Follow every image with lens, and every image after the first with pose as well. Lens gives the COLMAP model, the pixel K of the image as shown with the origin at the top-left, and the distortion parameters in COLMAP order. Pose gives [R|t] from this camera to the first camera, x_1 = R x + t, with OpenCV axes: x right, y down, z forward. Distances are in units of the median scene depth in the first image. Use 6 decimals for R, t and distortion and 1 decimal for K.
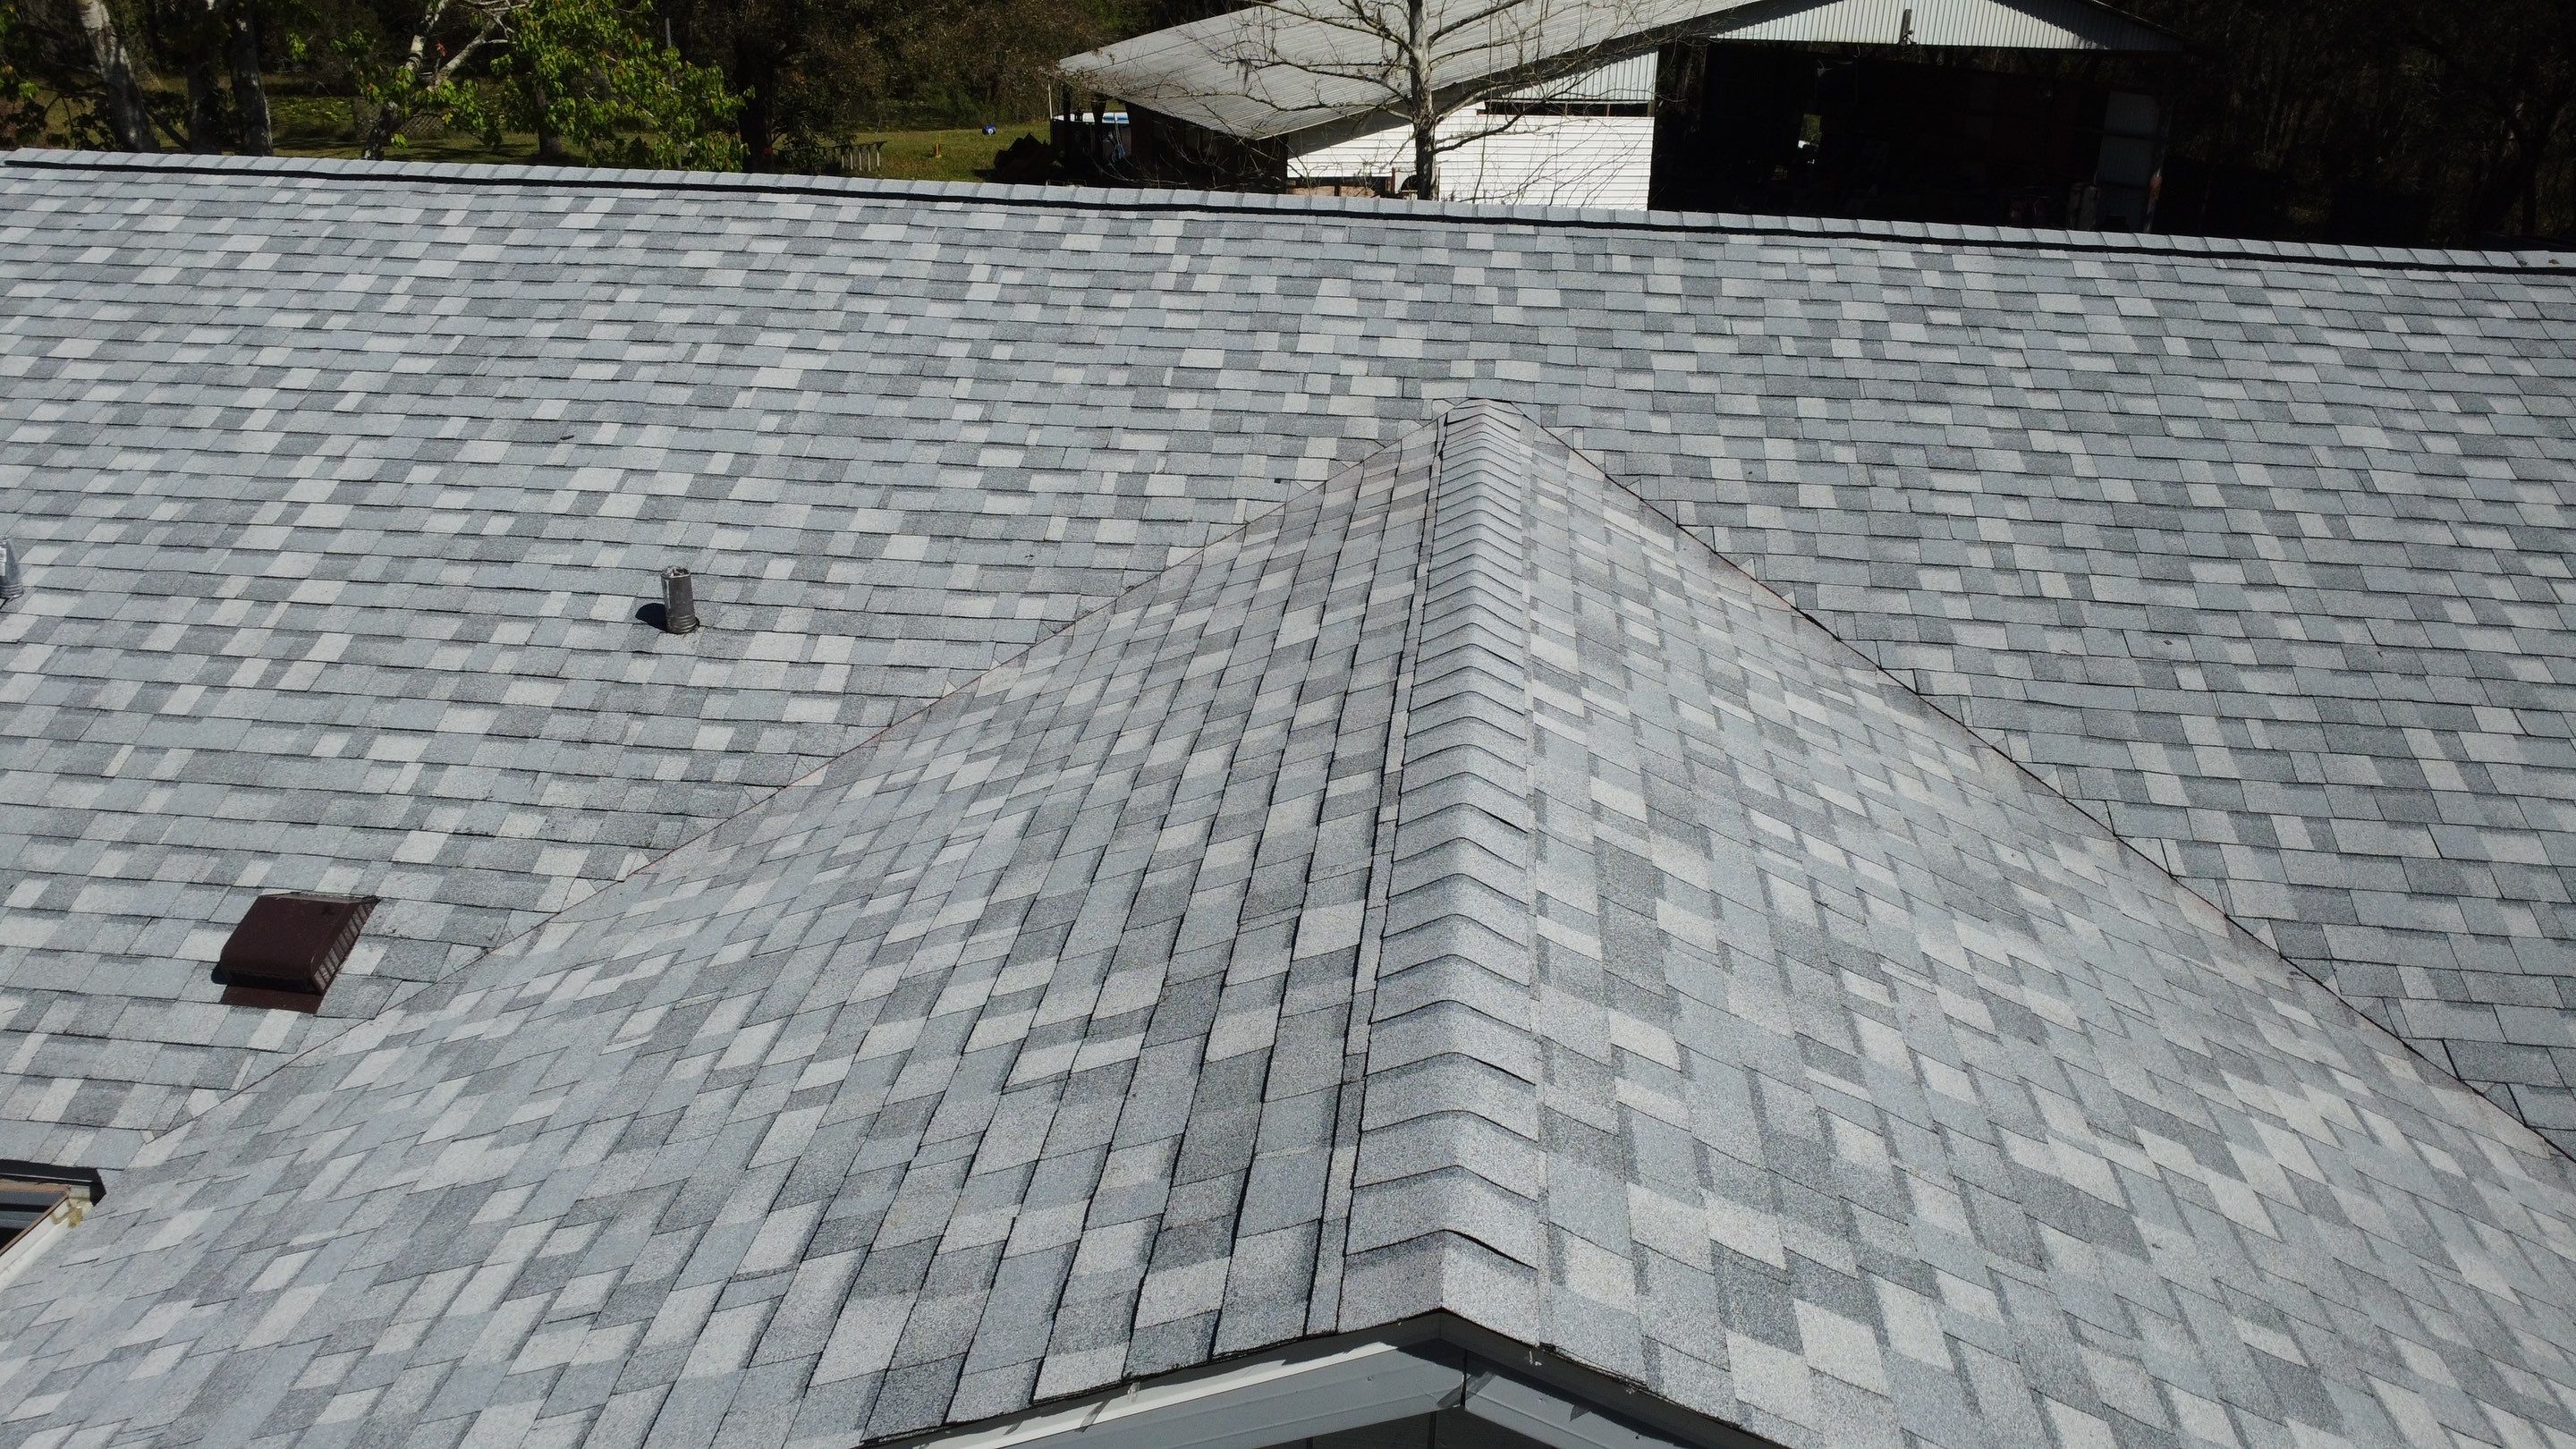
lens RADIAL K [[1863.0, 0, 1287.5], [0, 1863.0, 722.5], [0, 0, 1]] dist [-0.028334, -0.009167]
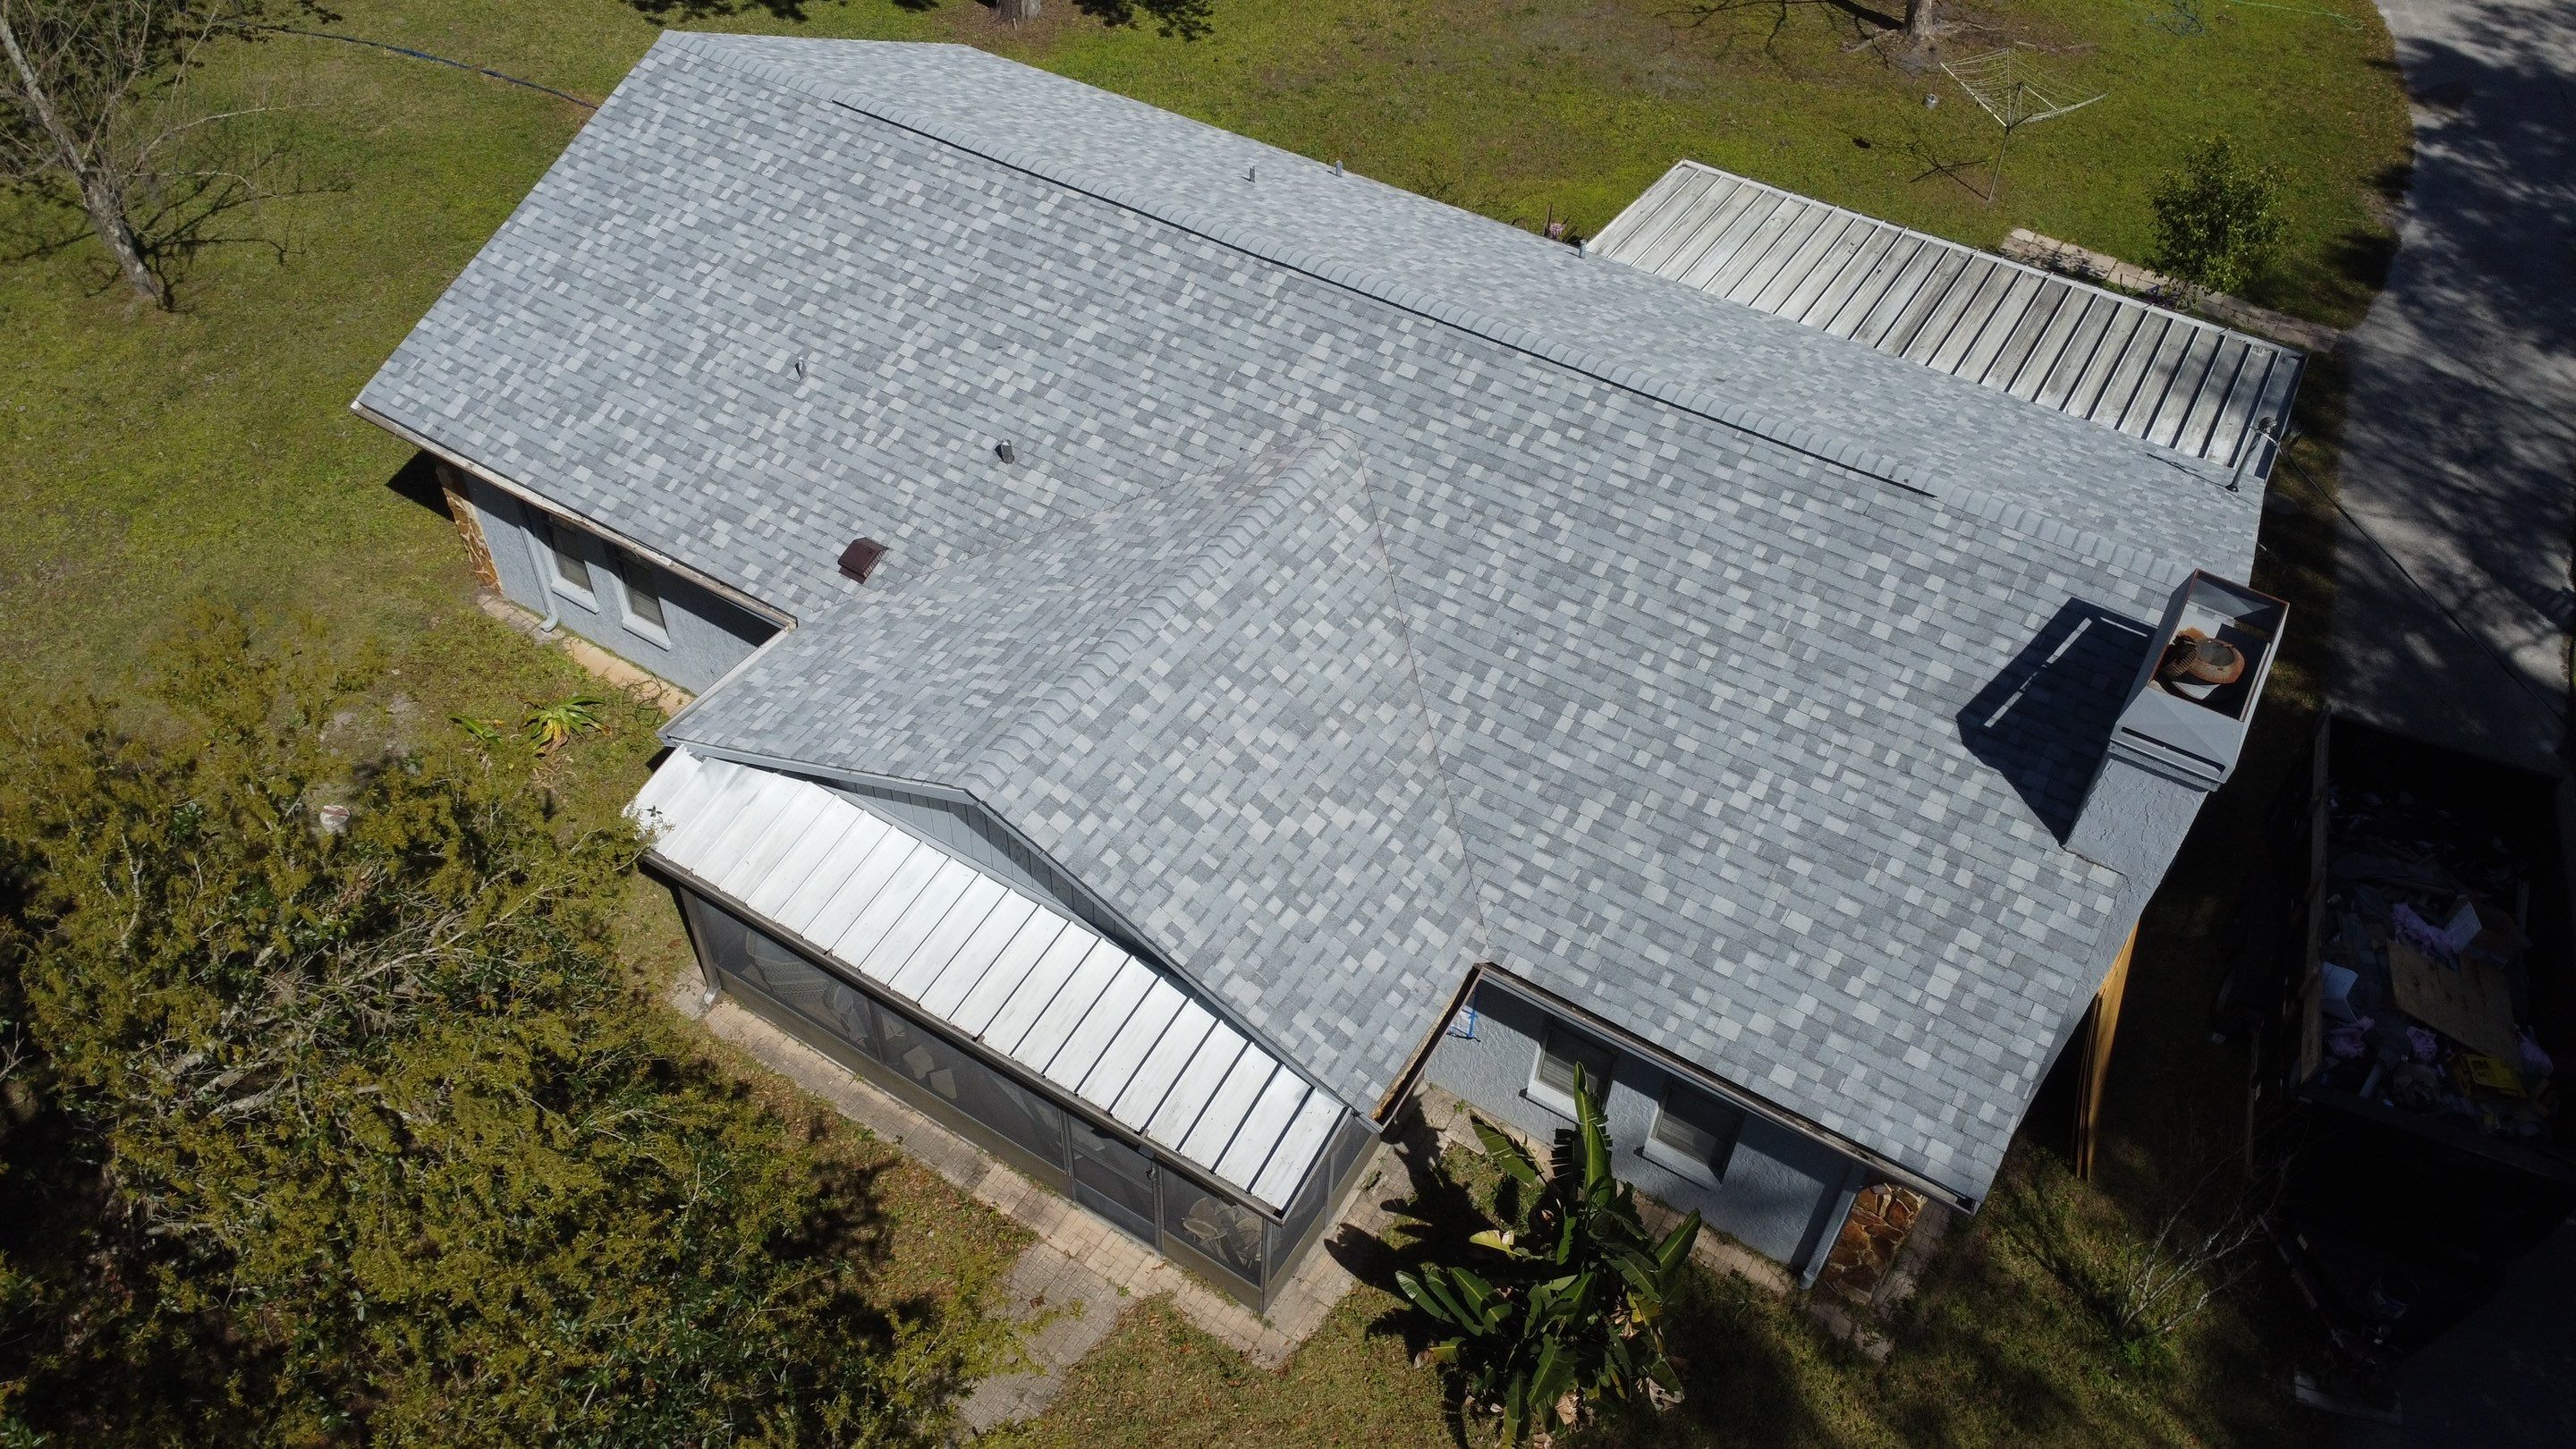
lens RADIAL K [[1863.0, 0, 1293.2], [0, 1863.0, 740.9], [0, 0, 1]] dist [-0.028334, -0.009167]
pose [[0.892778, 0.320436, -0.316652, 1.011971], [-0.175660, 0.894871, 0.410303, -0.853592], [0.414839, -0.310687, 0.855209, -1.240259]]
